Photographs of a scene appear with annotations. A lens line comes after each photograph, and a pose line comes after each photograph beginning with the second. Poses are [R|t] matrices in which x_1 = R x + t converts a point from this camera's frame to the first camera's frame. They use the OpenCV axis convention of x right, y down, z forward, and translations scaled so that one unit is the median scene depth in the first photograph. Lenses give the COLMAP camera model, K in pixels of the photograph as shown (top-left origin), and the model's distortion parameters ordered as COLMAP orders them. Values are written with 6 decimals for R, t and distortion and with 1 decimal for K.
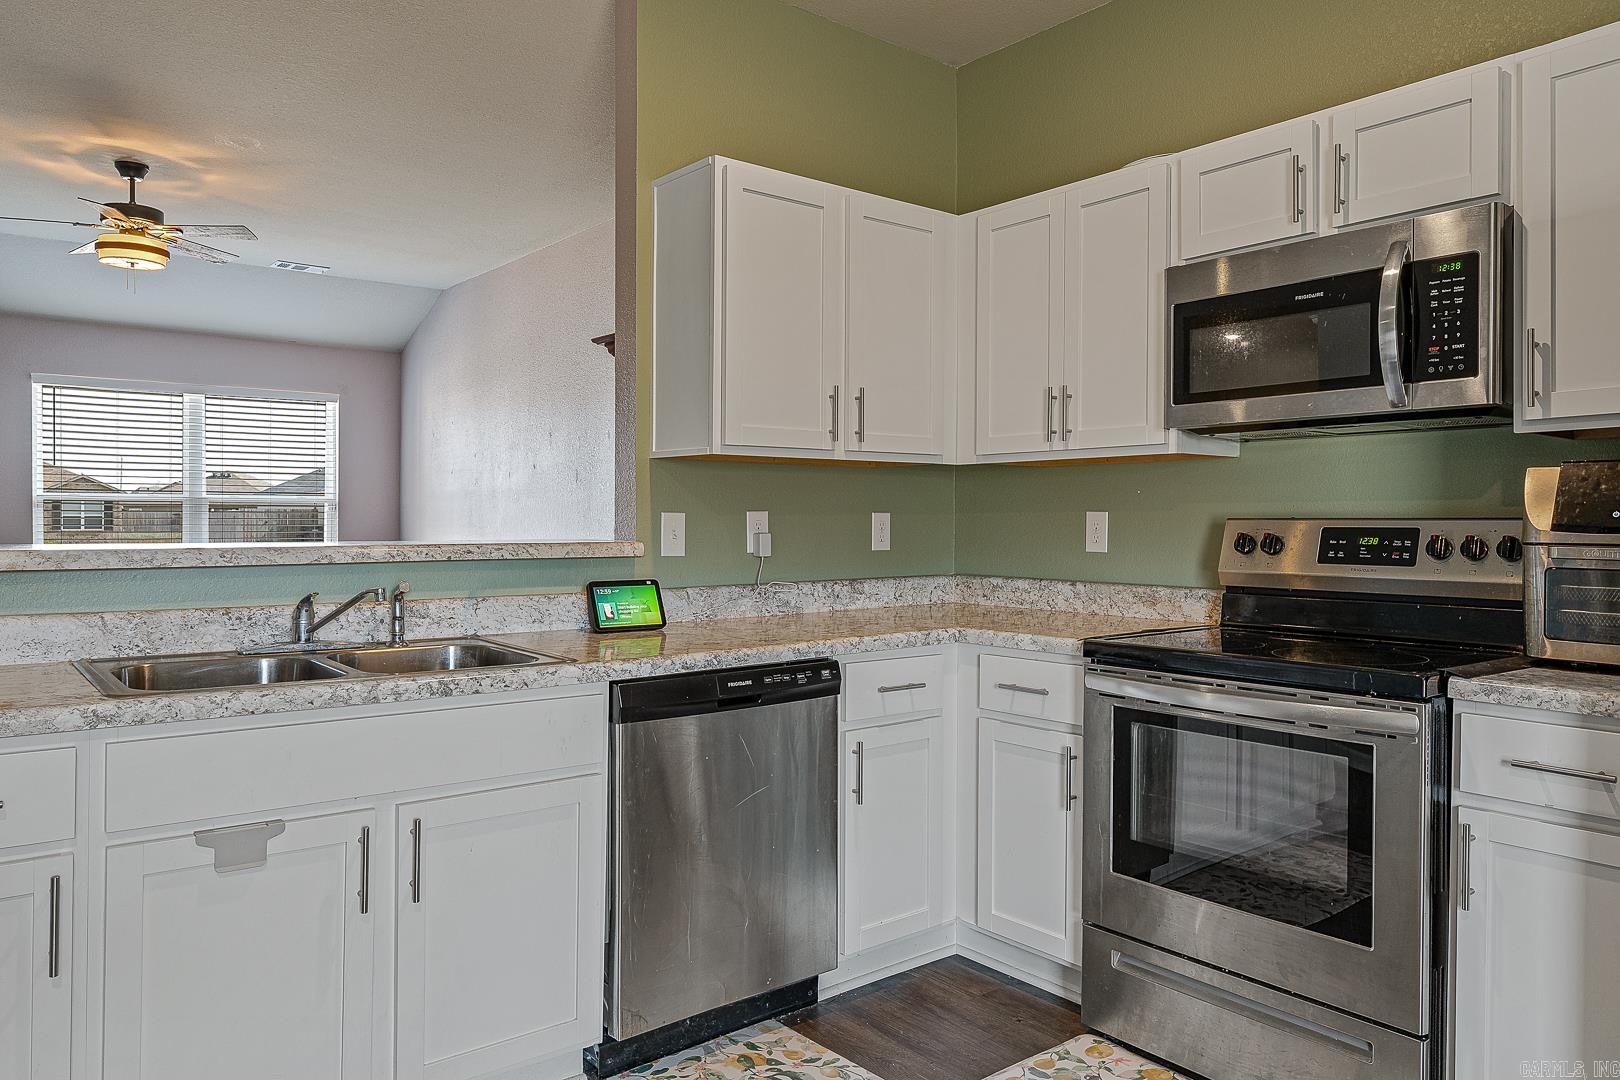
lens RADIAL K [[1103.5, 0, 811.0], [0, 1103.5, 520.2], [0, 0, 1]] dist [-0.000400, -0.000466]
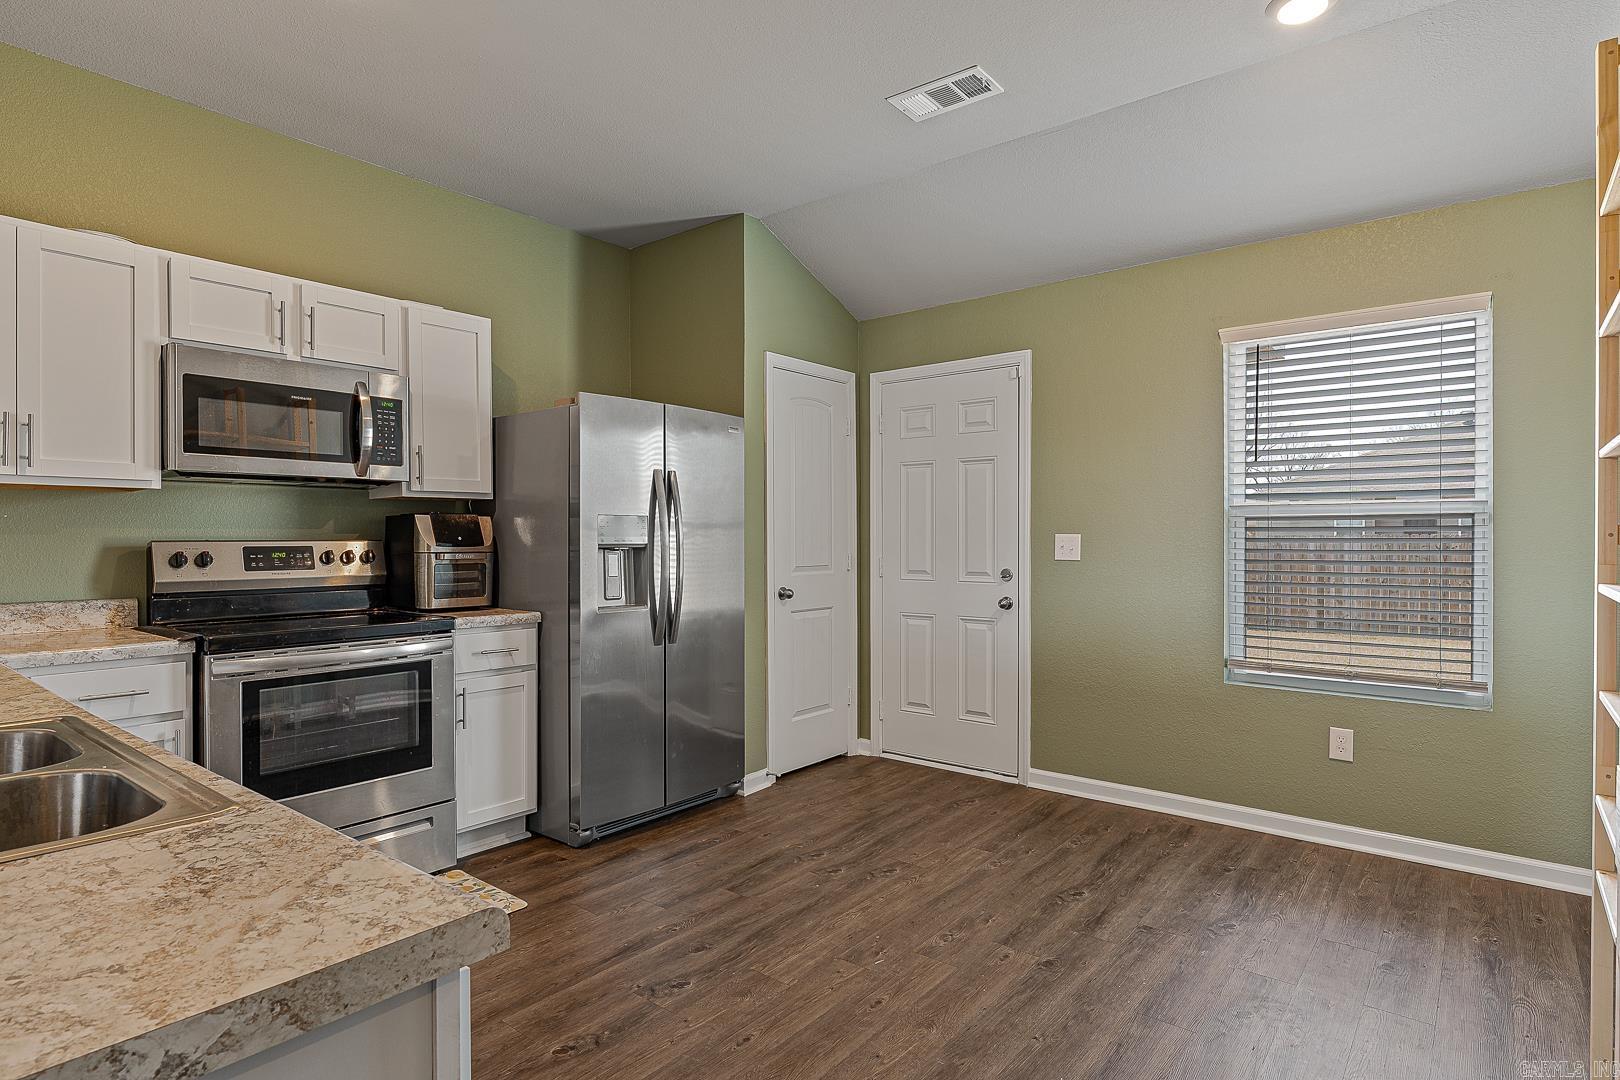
lens RADIAL K [[855.4, 0, 805.1], [0, 855.4, 533.3], [0, 0, 1]] dist [-0.003843, 0.000506]
pose [[-0.201442, 0.004196, 0.979491, -0.819048], [0.001981, 0.999991, -0.003876, -0.005522], [-0.979498, 0.001159, -0.201448, 0.511994]]
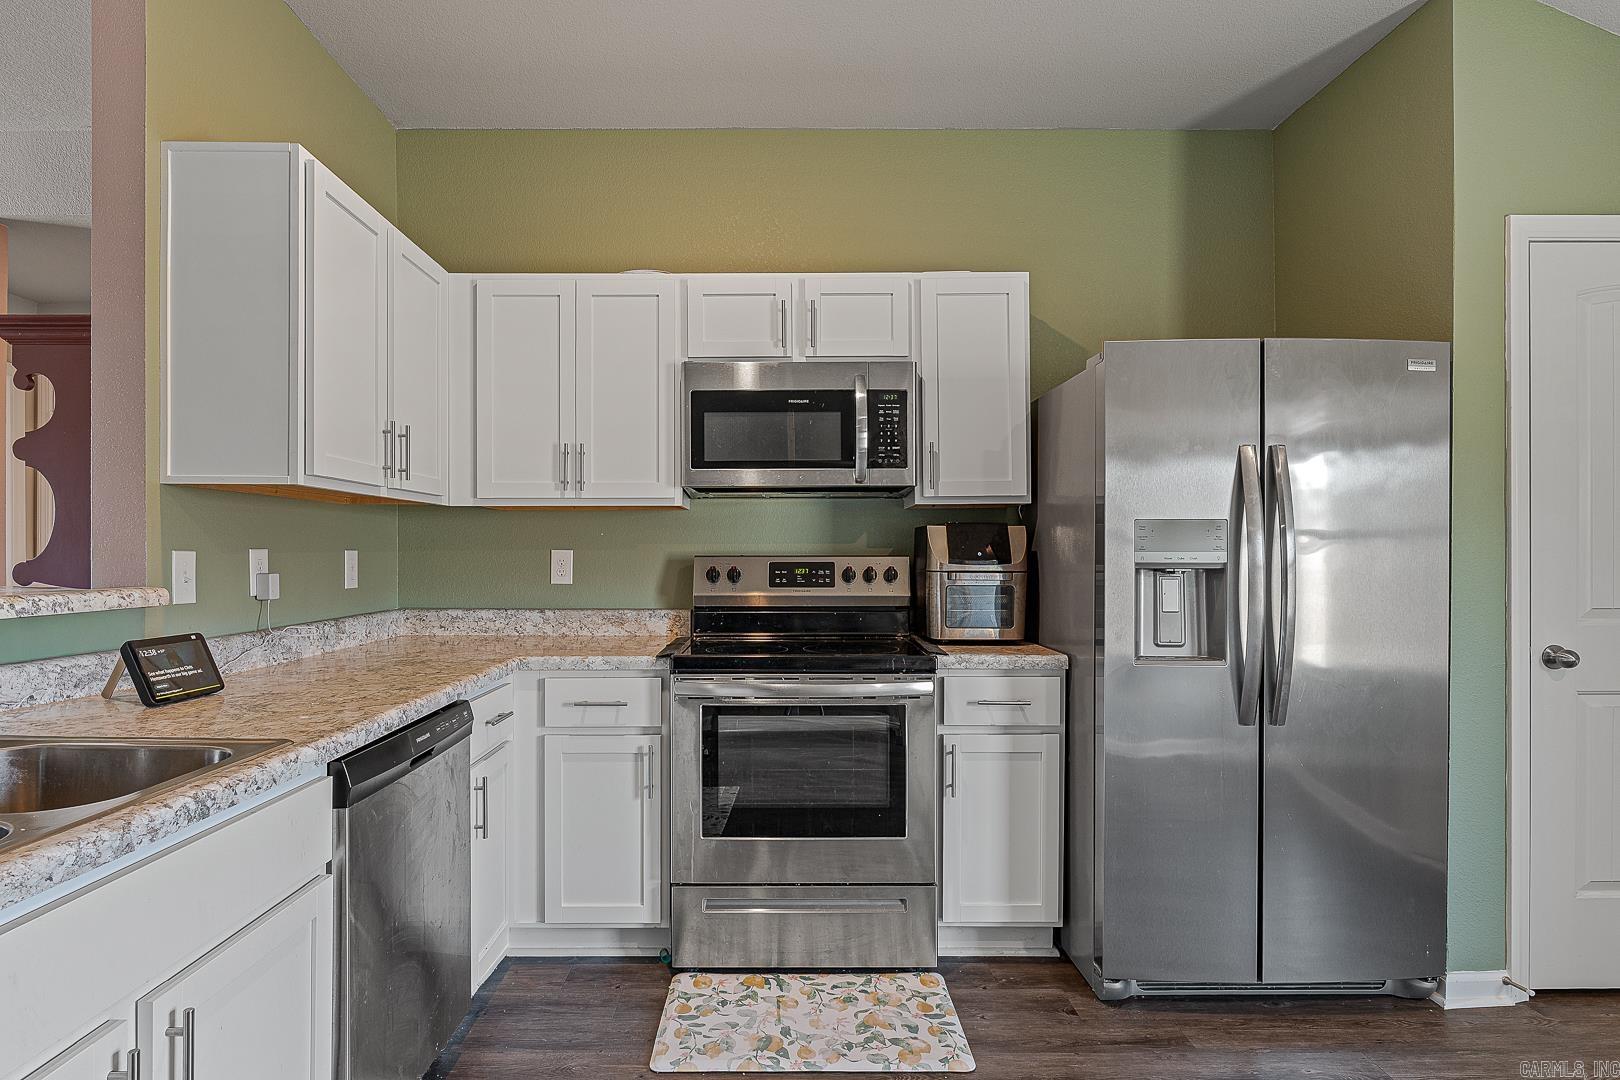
lens RADIAL K [[860.4, 0, 777.8], [0, 860.4, 555.7], [0, 0, 1]] dist [-0.007560, -0.000866]
pose [[0.630273, -0.003895, 0.776364, -0.407438], [0.001333, 0.999991, 0.003934, -0.006275], [-0.776372, -0.001445, 0.630273, 0.296023]]
